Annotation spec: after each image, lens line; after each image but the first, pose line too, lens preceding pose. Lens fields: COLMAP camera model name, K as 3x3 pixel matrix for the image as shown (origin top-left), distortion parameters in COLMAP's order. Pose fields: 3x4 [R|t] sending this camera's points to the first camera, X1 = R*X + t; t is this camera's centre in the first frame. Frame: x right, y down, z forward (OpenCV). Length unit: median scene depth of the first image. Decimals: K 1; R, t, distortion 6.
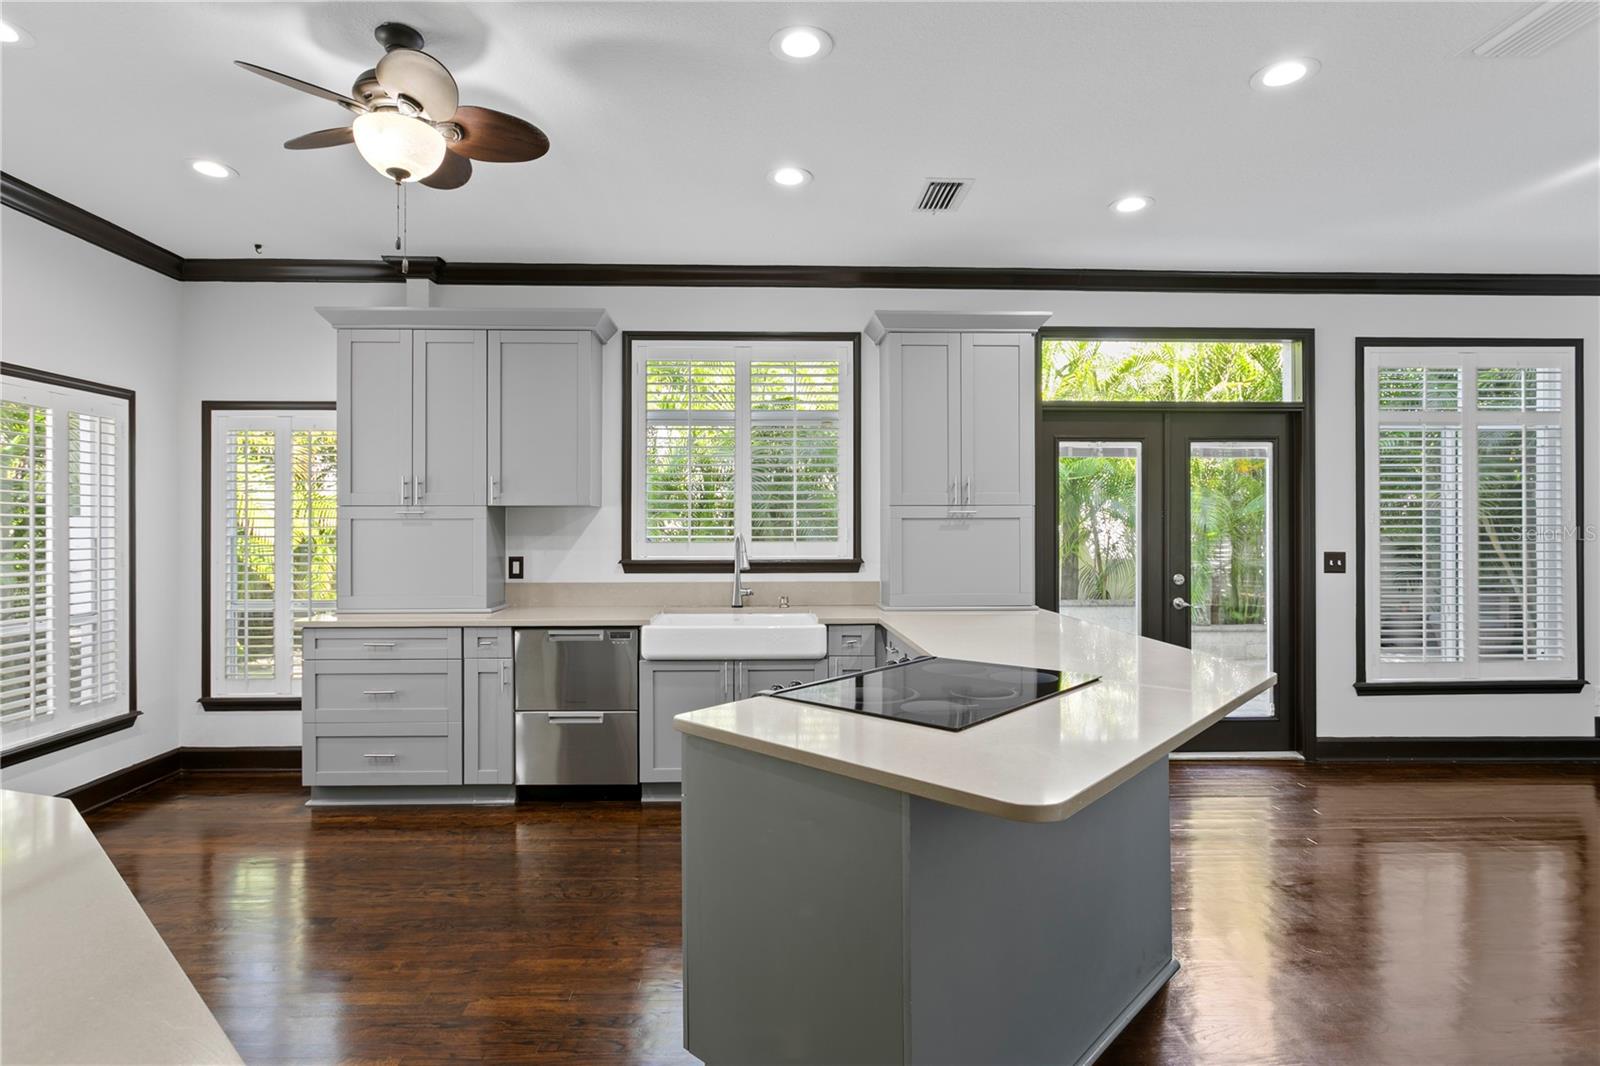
lens RADIAL K [[770.1, 0, 787.1], [0, 770.1, 529.4], [0, 0, 1]] dist [-0.015755, 0.001051]
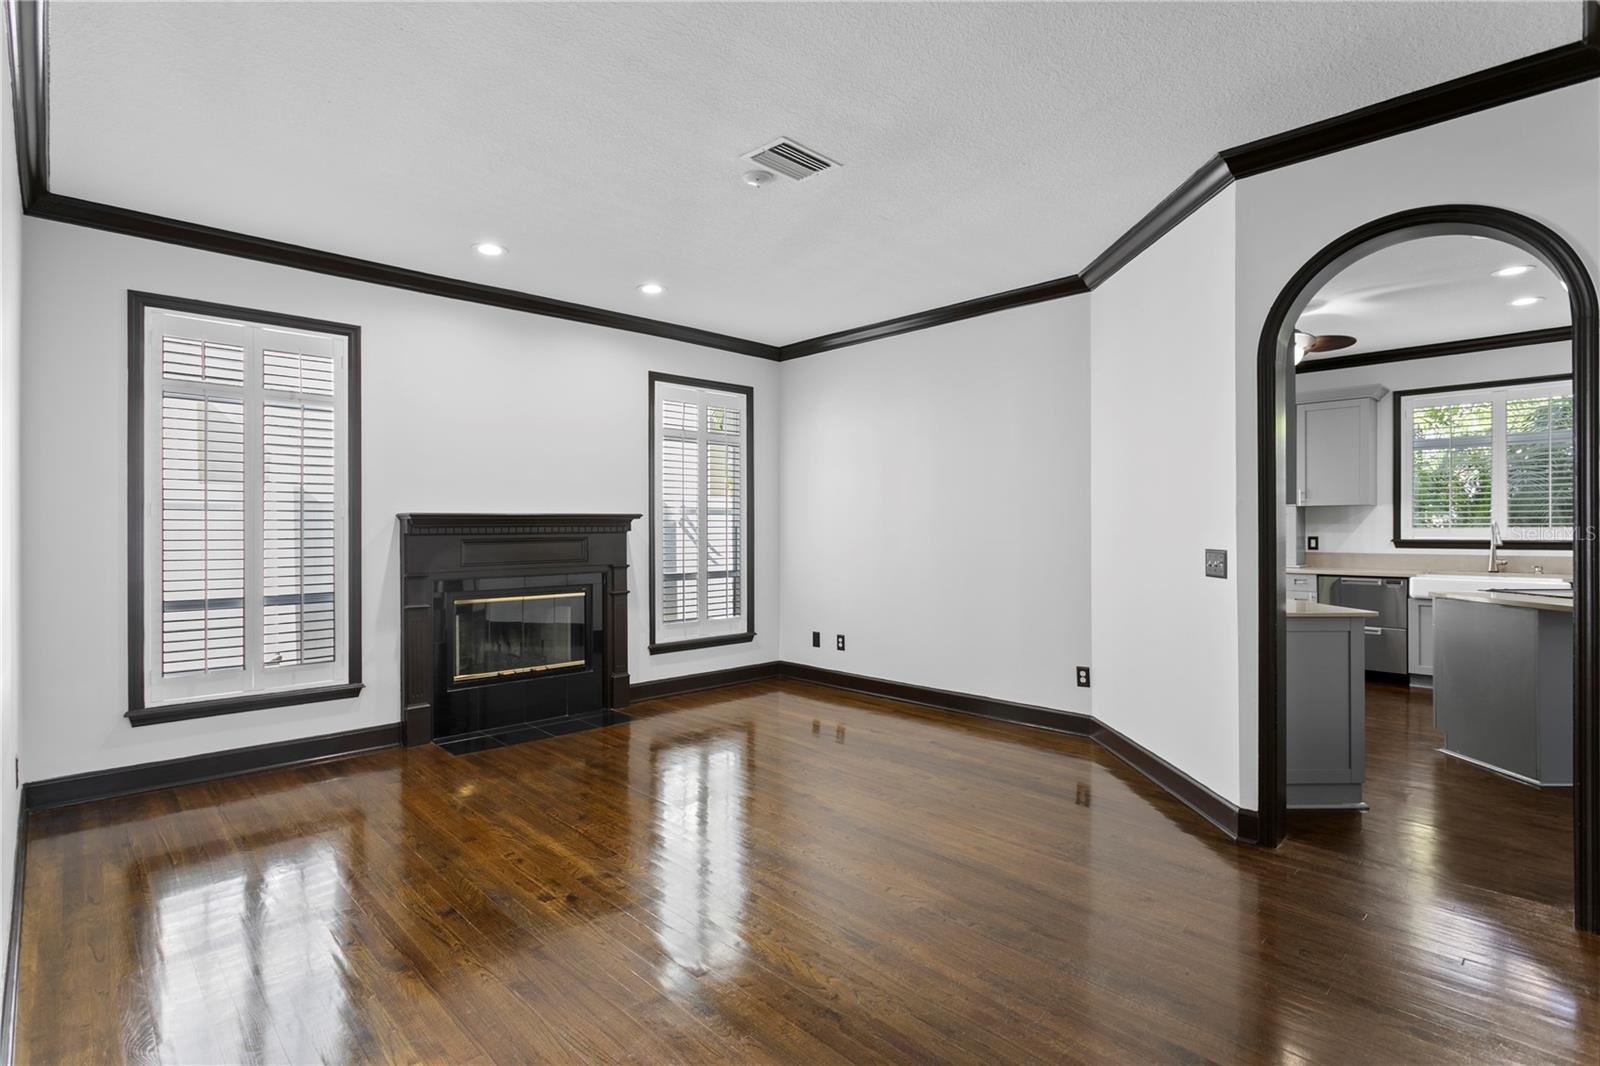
lens RADIAL K [[770.1, 0, 768.0], [0, 770.1, 528.0], [0, 0, 1]] dist [-0.015755, 0.001051]
pose [[0.635907, -0.000663, -0.771765, 0.169873], [0.003238, 0.999993, 0.001809, 0.010315], [0.771759, -0.003650, 0.635905, -0.950257]]
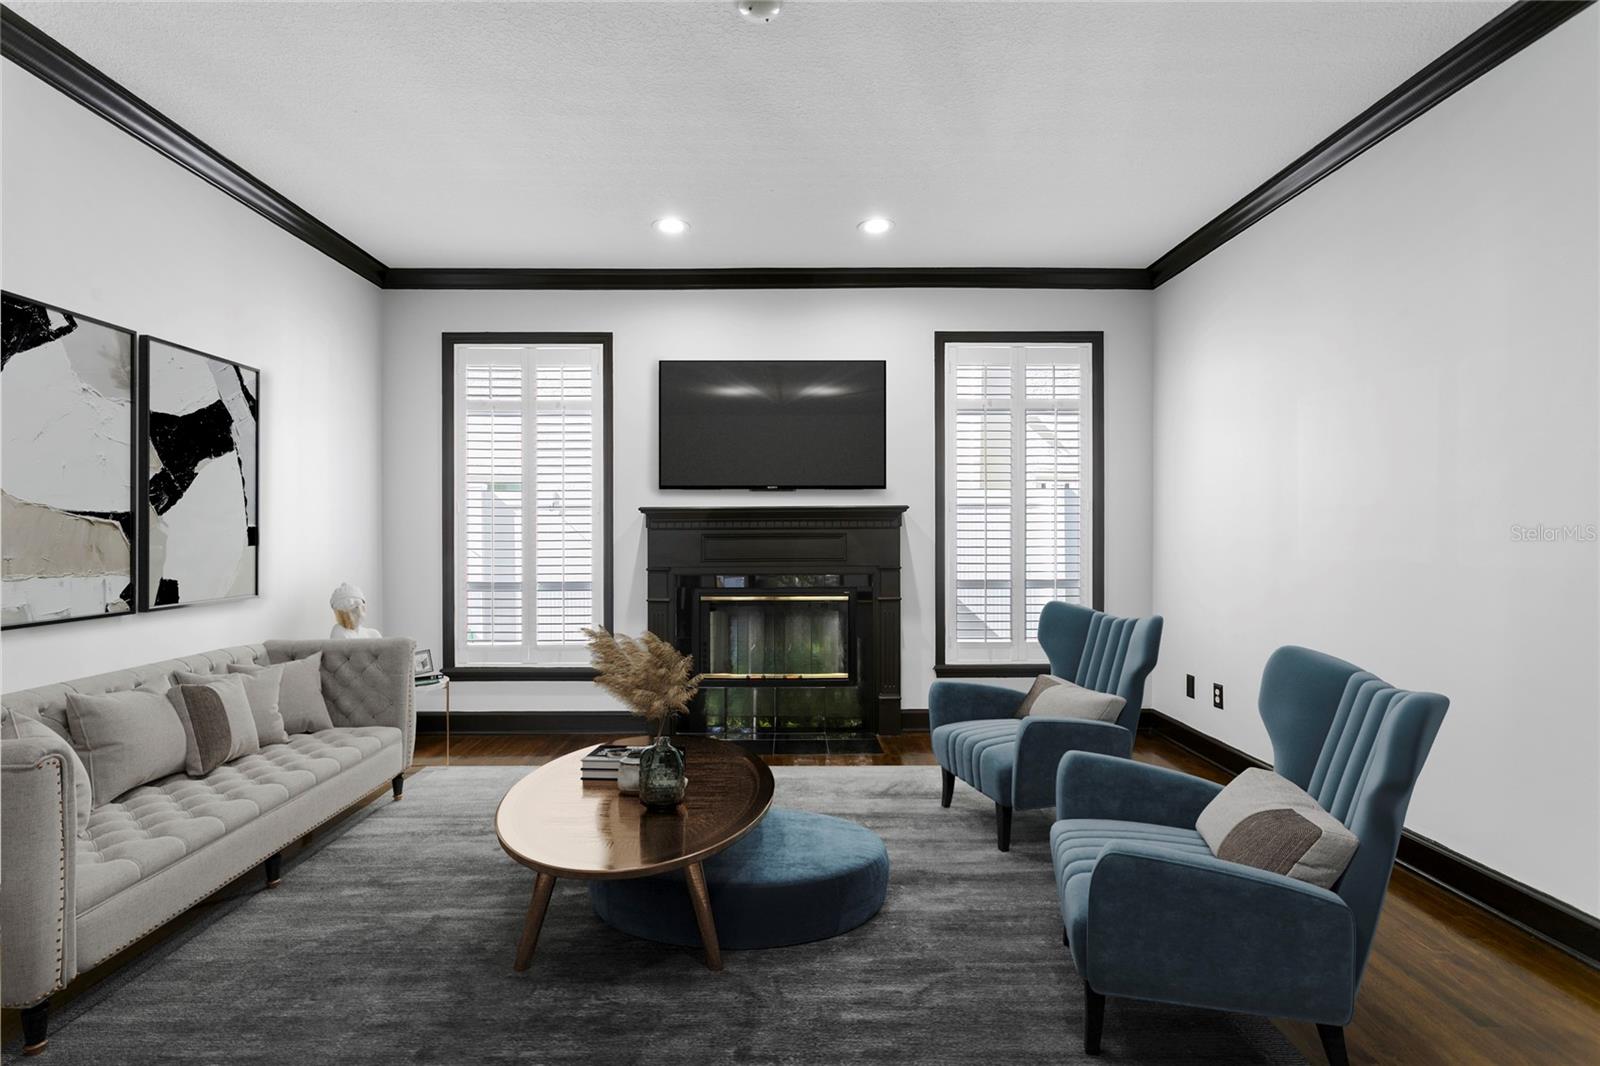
lens RADIAL K [[796.4, 0, 793.1], [0, 796.4, 524.2], [0, 0, 1]] dist [-0.000411, 0.000302]
pose [[-0.044756, 0.001697, -0.998996, 0.164856], [0.002849, 0.999995, 0.001571, 0.010765], [0.998994, -0.002776, -0.044761, -0.782444]]
